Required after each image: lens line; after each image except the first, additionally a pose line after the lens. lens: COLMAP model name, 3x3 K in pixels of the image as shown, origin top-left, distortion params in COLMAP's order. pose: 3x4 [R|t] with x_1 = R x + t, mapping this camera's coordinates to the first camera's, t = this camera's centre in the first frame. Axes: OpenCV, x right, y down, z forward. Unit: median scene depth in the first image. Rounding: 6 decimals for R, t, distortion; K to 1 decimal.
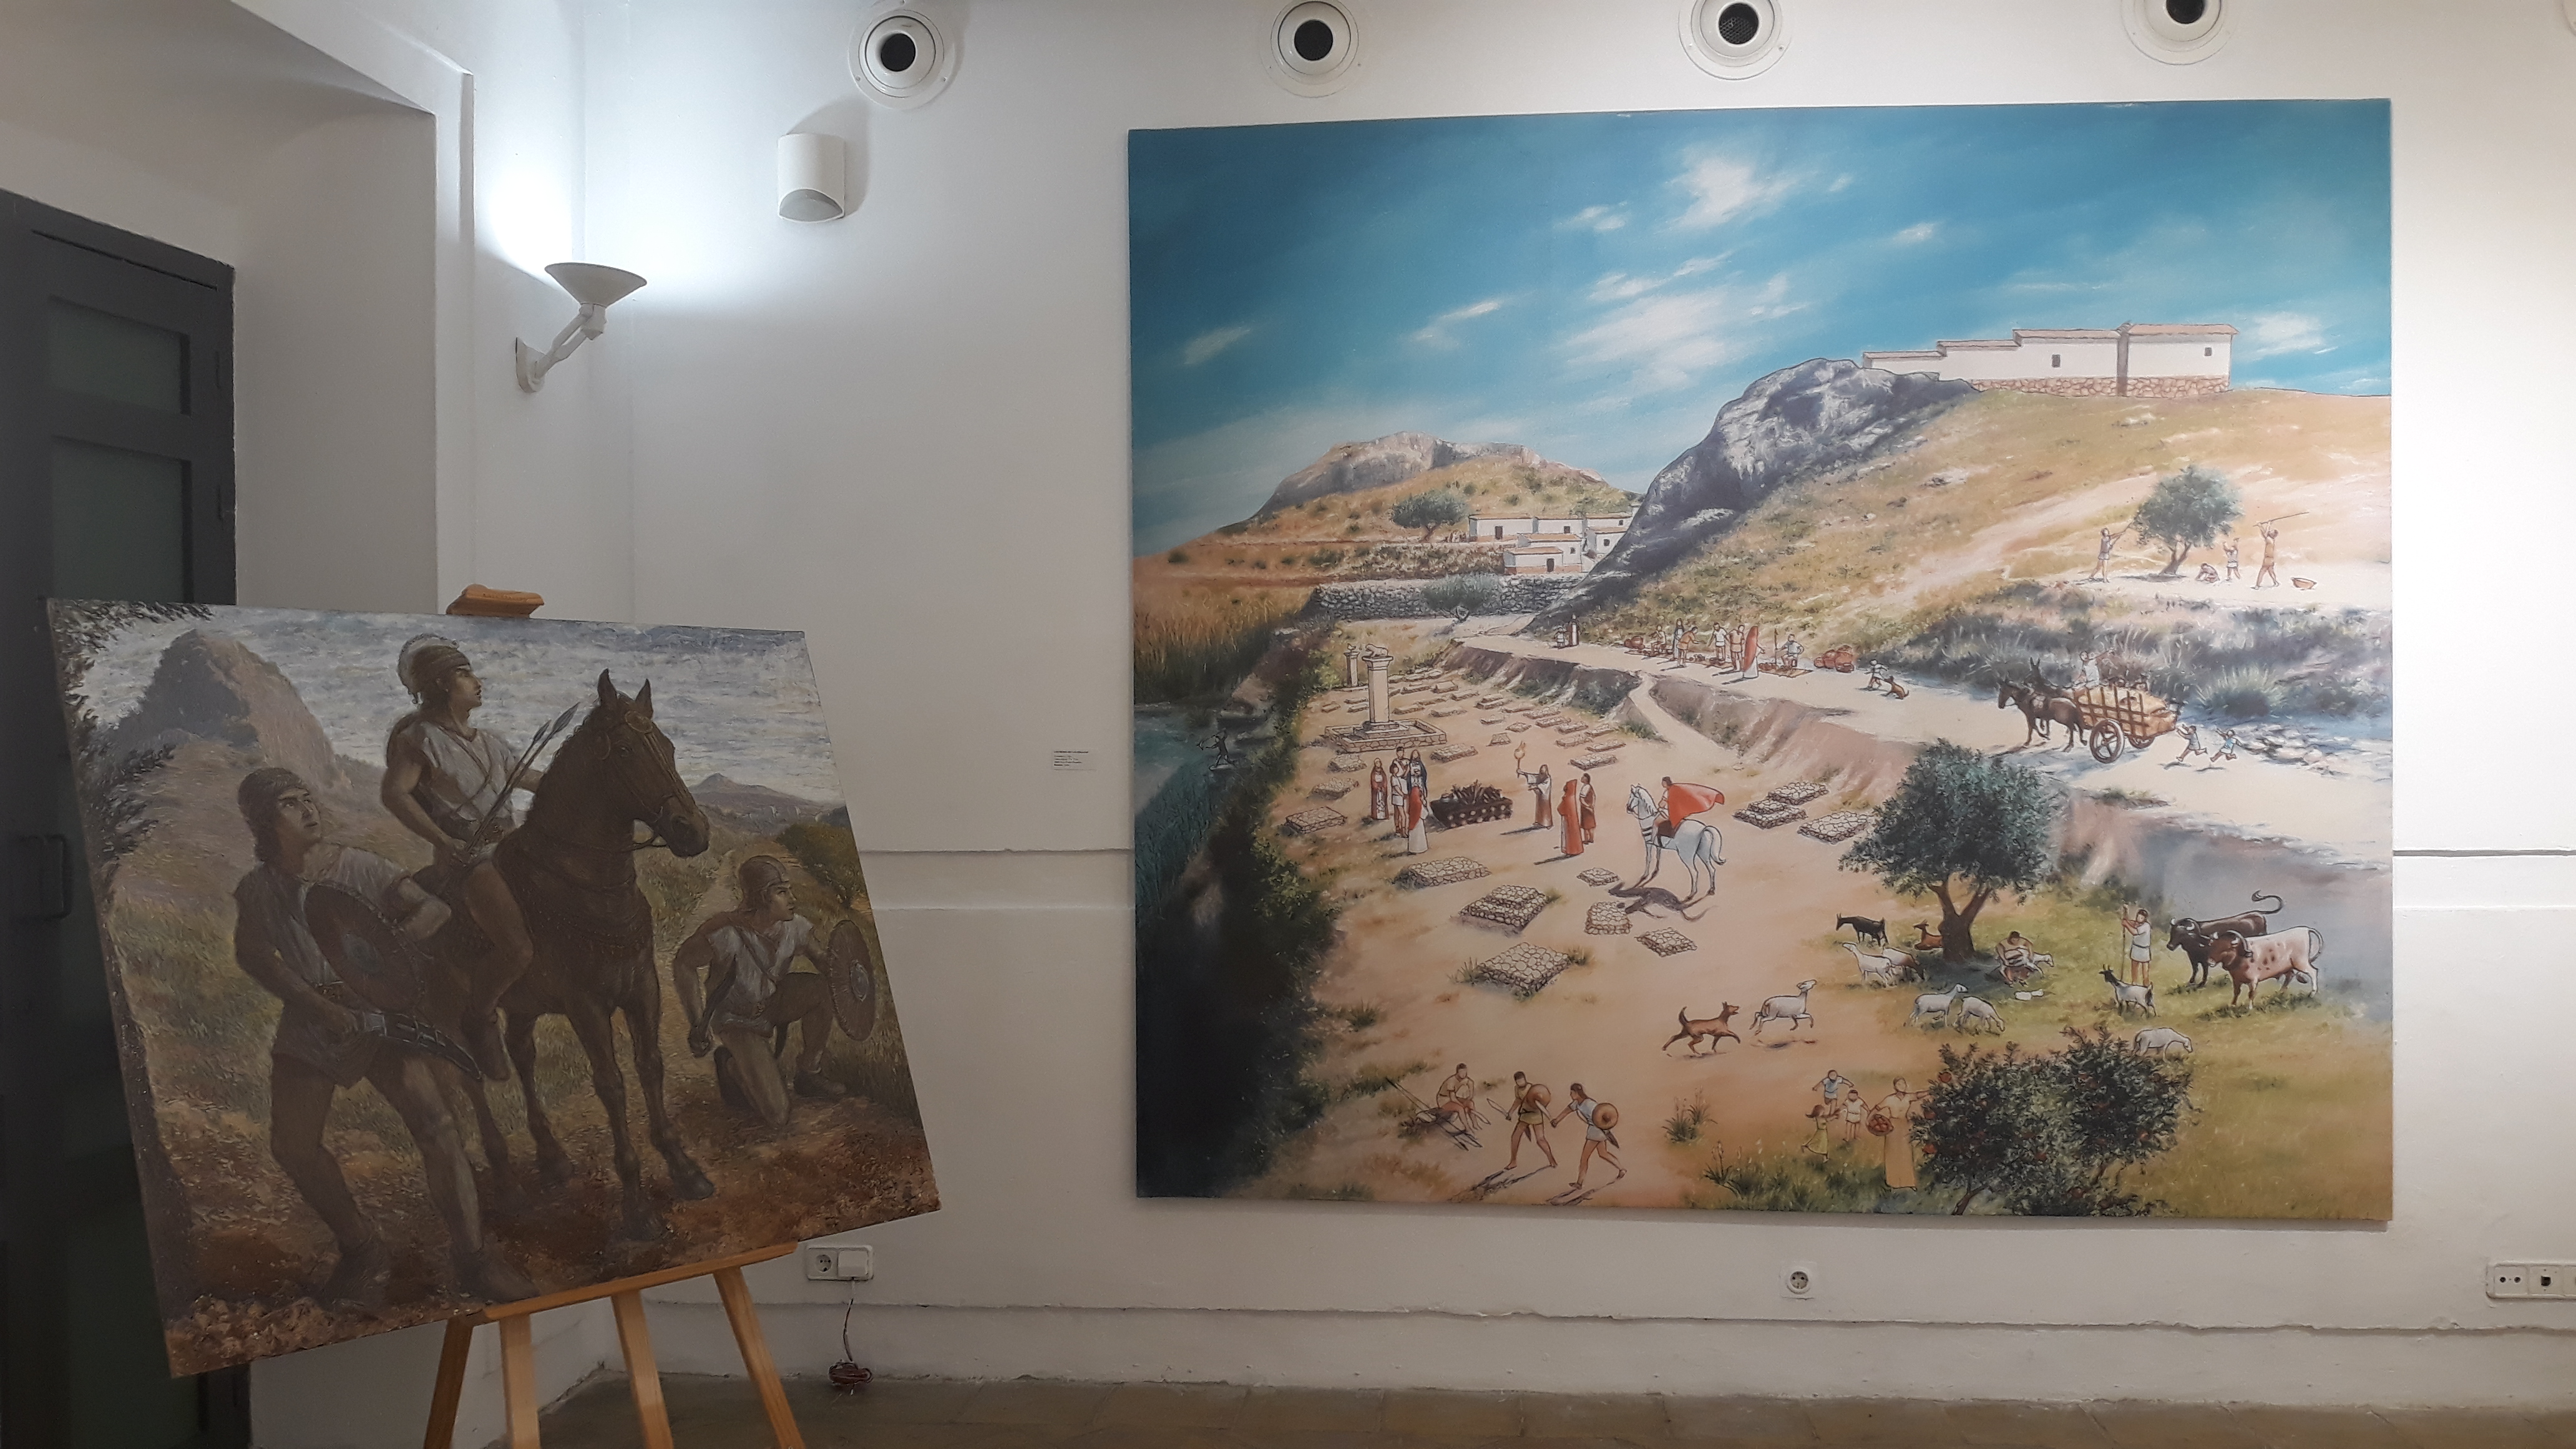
lens RADIAL K [[2097.7, 0, 1279.8], [0, 2097.7, 759.6], [0, 0, 1]] dist [0.136970, -0.401275]
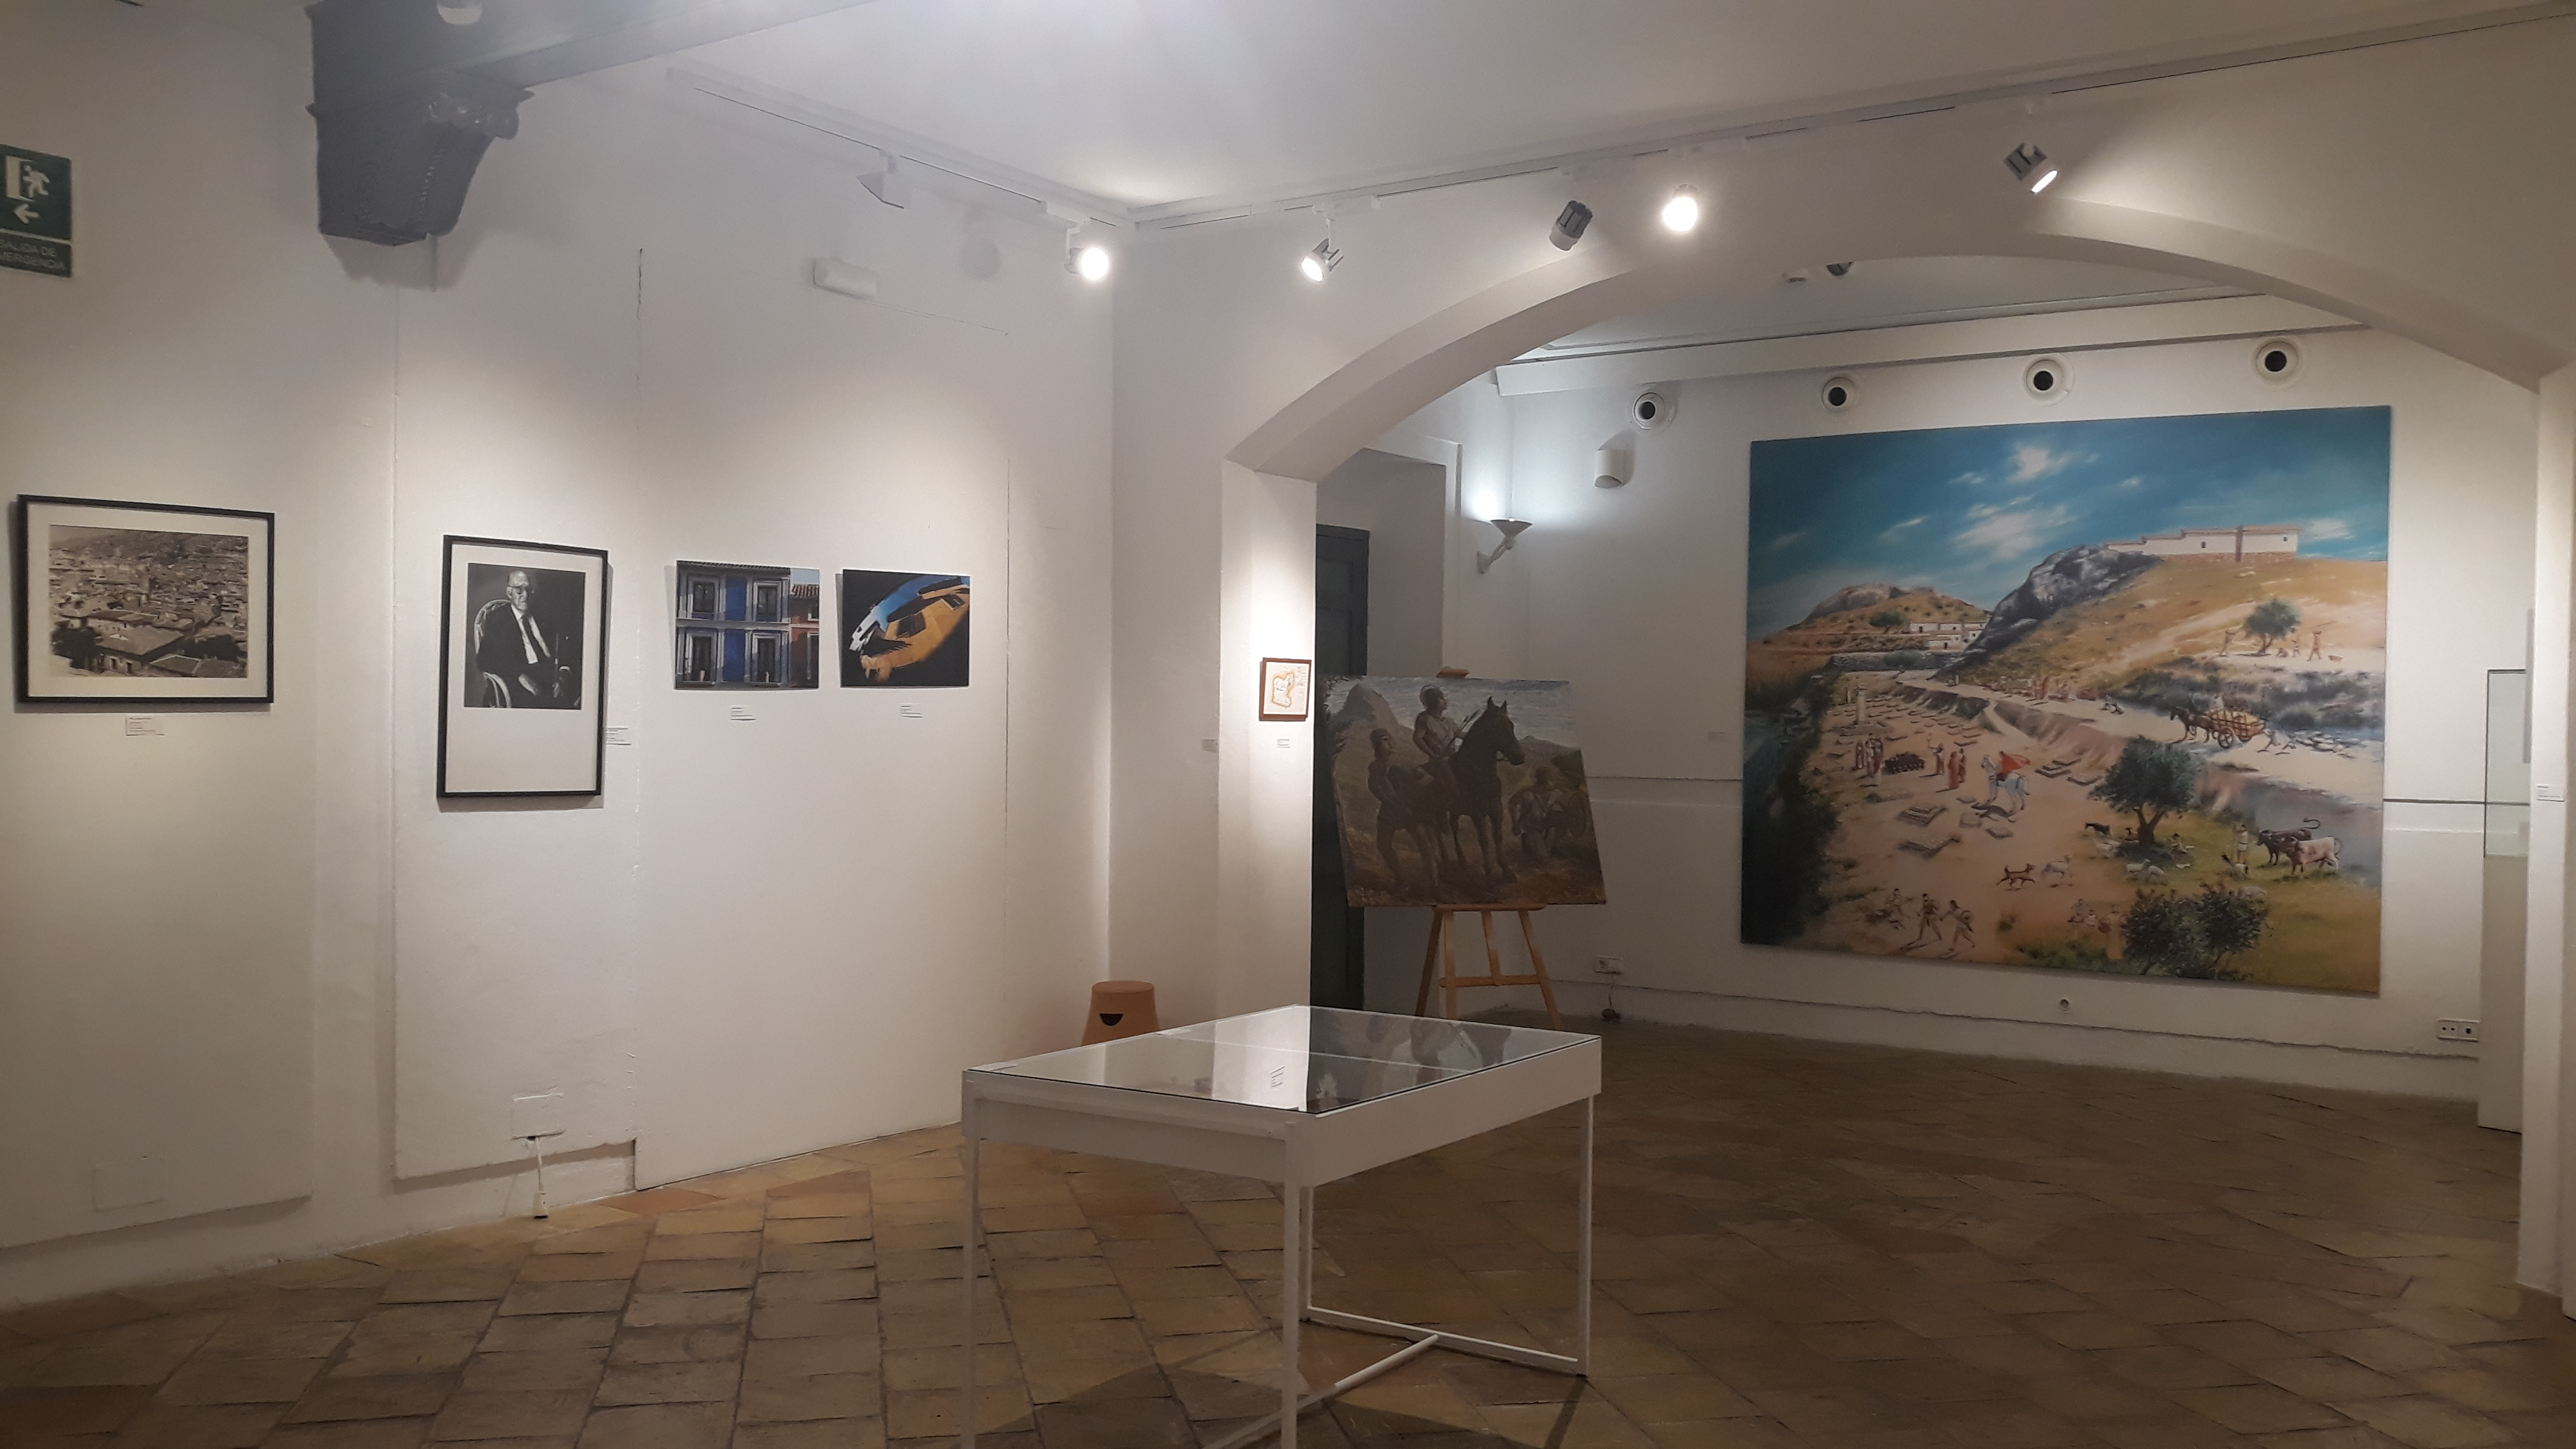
lens RADIAL K [[2097.7, 0, 1279.8], [0, 2097.7, 759.6], [0, 0, 1]] dist [0.136970, -0.401275]
pose [[0.883888, 0.027494, -0.466890, 0.529315], [-0.026003, 0.999615, 0.009638, 0.015087], [0.466975, 0.003622, 0.884263, -1.138718]]
